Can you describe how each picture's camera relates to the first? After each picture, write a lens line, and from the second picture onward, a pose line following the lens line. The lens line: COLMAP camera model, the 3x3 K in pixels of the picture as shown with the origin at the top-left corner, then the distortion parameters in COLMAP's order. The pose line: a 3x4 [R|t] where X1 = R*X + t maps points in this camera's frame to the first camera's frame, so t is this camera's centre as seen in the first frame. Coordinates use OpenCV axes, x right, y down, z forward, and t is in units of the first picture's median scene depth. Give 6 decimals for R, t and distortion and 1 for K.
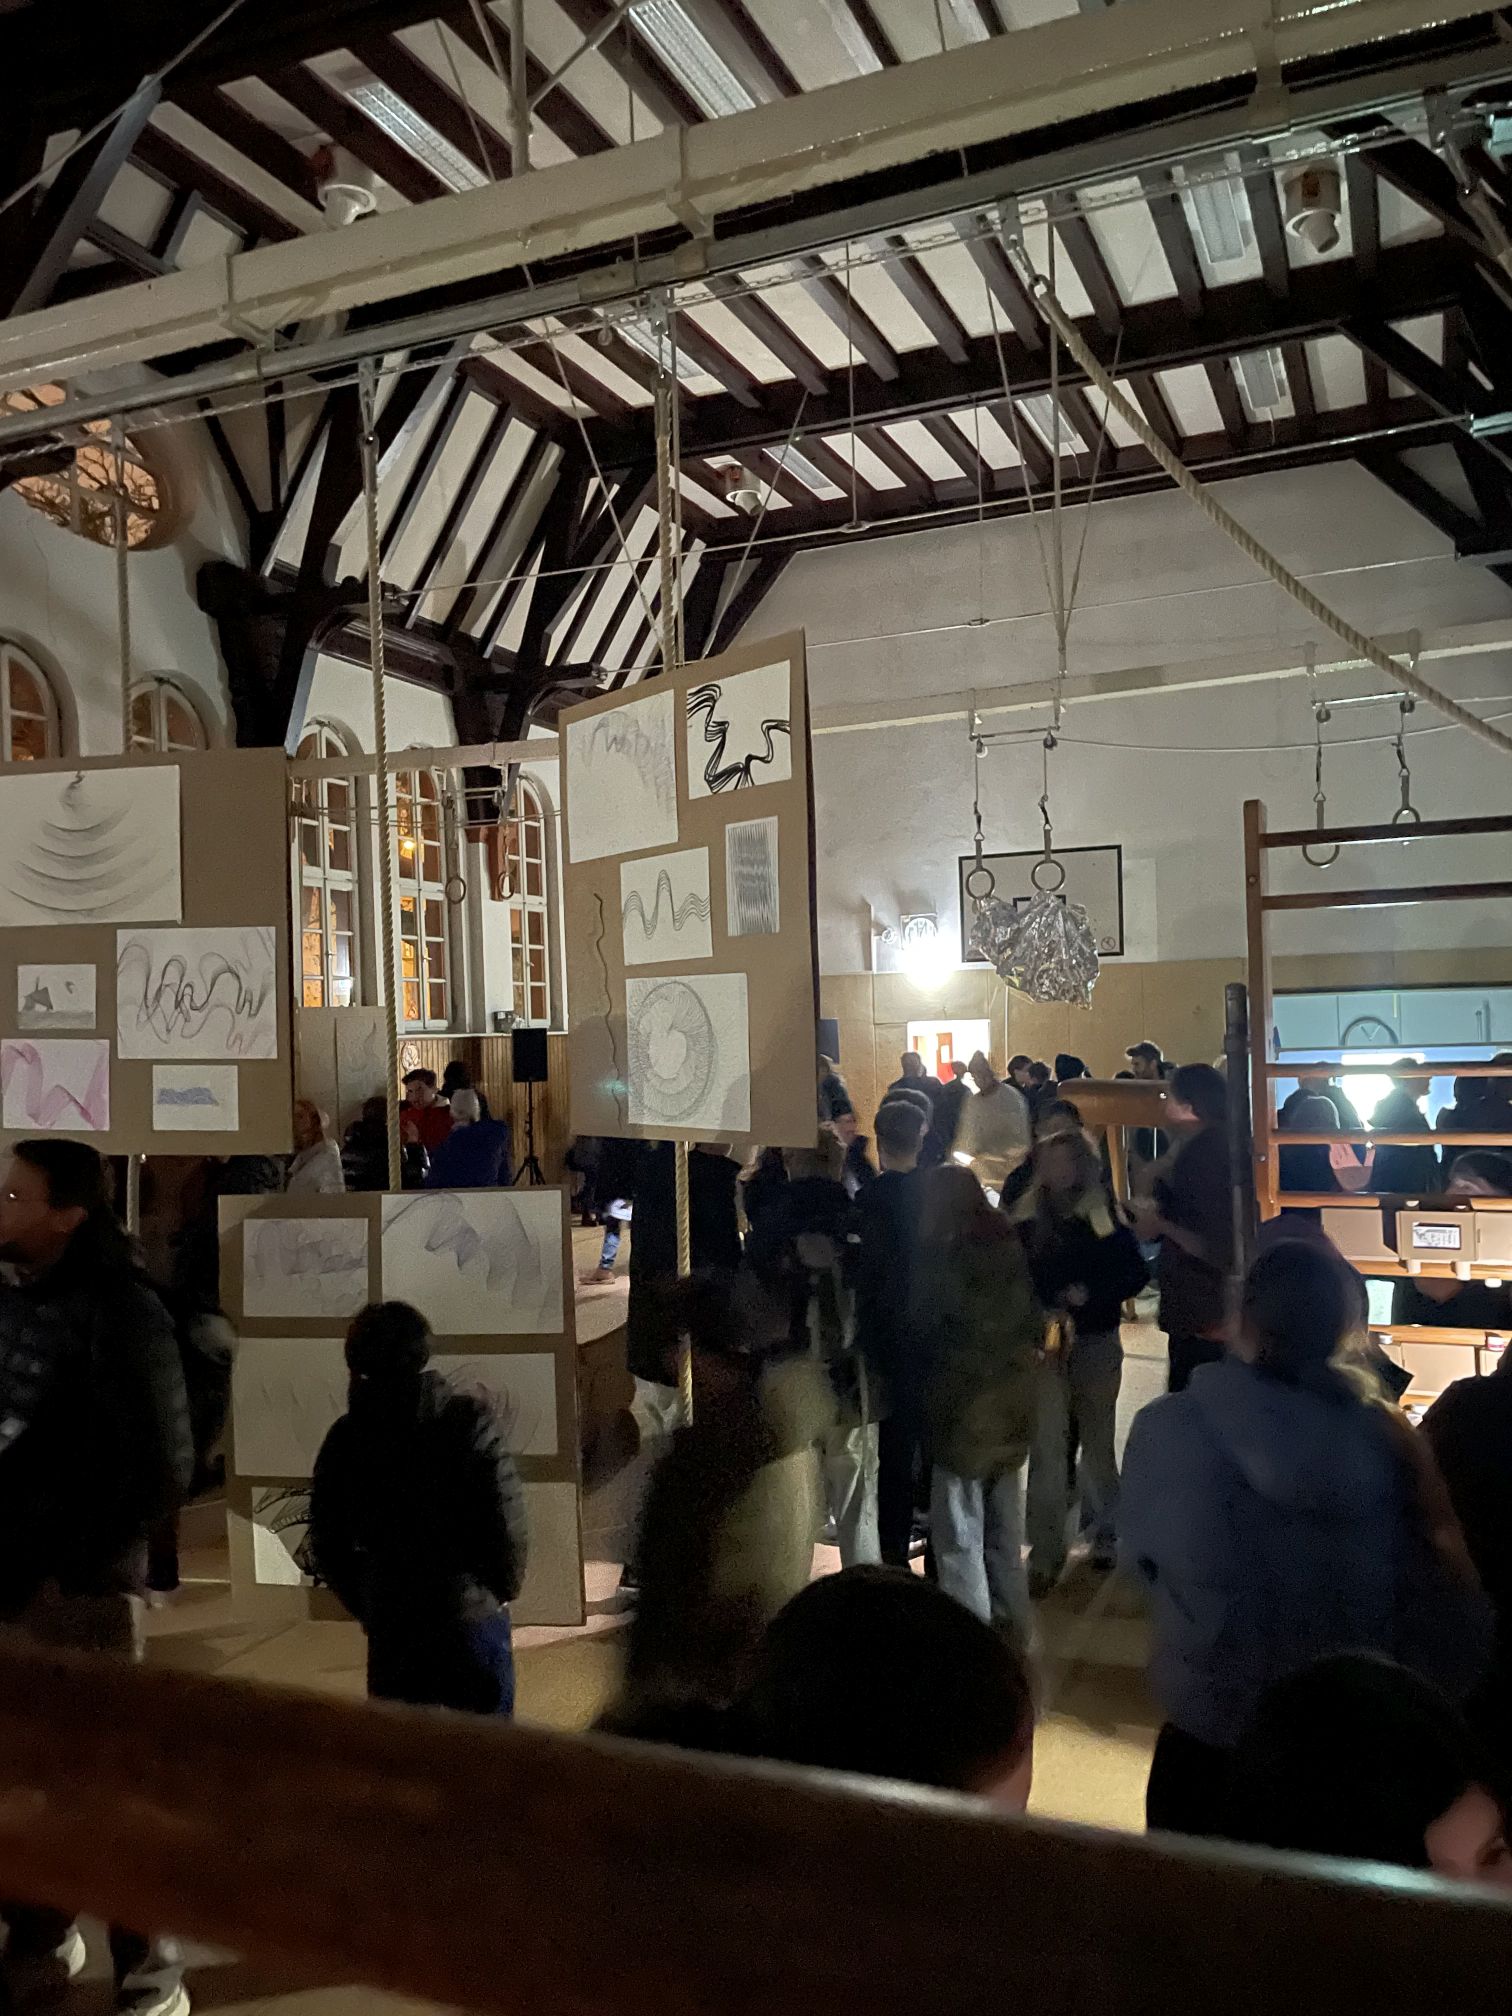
lens RADIAL K [[1530.6, 0, 756.0], [0, 1530.6, 1008.0], [0, 0, 1]] dist [0.016556, 0.001810]
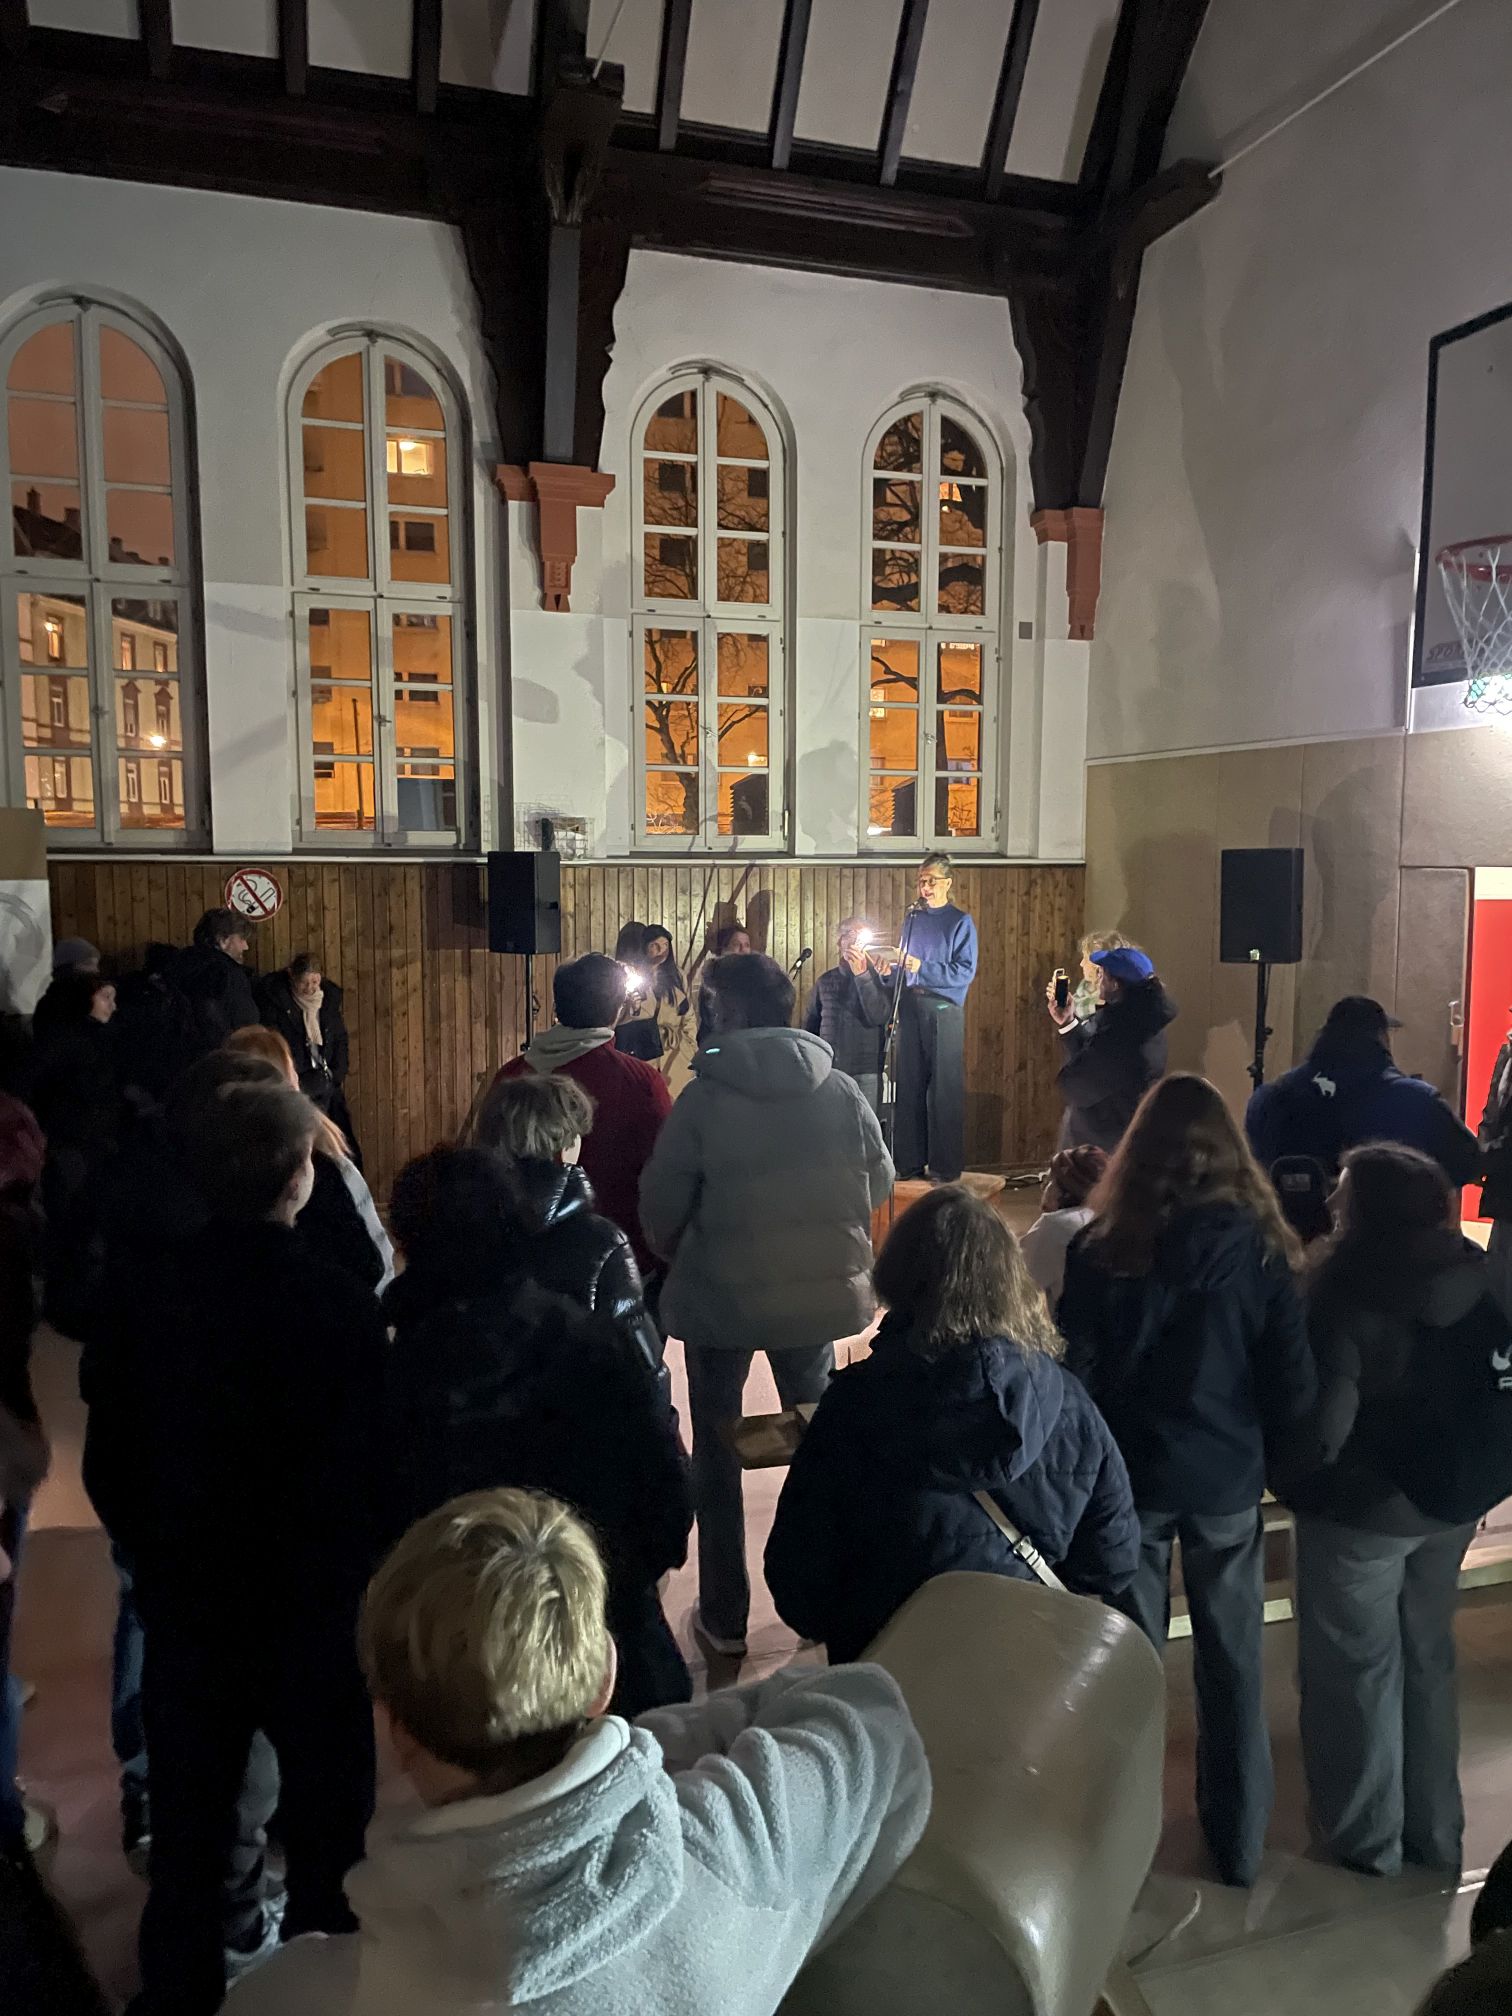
lens RADIAL K [[1530.6, 0, 756.0], [0, 1530.6, 1008.0], [0, 0, 1]] dist [0.016556, 0.001810]
pose [[0.648124, 0.105205, -0.754233, 0.250053], [-0.015091, 0.991991, 0.125400, -0.000288], [0.761385, -0.069893, 0.644521, 0.589885]]
